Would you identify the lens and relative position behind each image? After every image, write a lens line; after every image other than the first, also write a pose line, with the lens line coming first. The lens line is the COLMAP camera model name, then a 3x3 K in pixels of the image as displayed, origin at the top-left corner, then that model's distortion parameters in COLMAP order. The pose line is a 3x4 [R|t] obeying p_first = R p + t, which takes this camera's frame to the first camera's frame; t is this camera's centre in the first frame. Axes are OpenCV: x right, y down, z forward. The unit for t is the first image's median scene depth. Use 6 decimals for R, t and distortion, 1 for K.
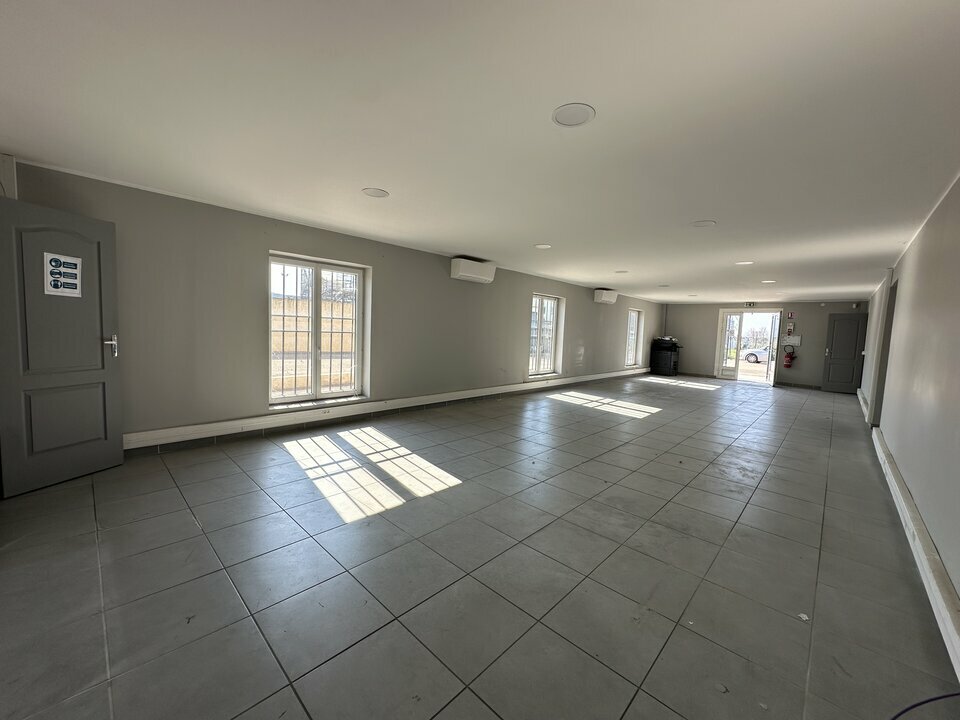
lens RADIAL K [[384.0, 0, 480.1], [0, 384.0, 359.3], [0, 0, 1]] dist [-0.002045, 0.000202]
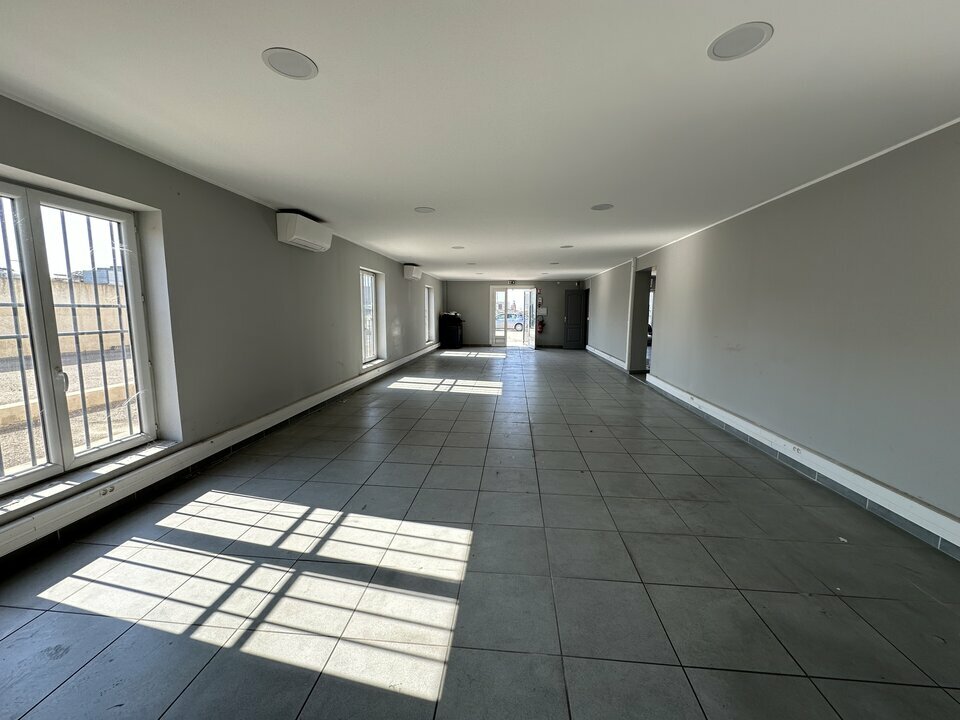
lens RADIAL K [[384.0, 0, 476.8], [0, 384.0, 355.8], [0, 0, 1]] dist [-0.002045, 0.000202]
pose [[0.782312, -0.108863, 0.613299, -0.172556], [0.075706, 0.993927, 0.079857, -0.024950], [-0.618268, -0.016043, 0.785803, 0.167326]]
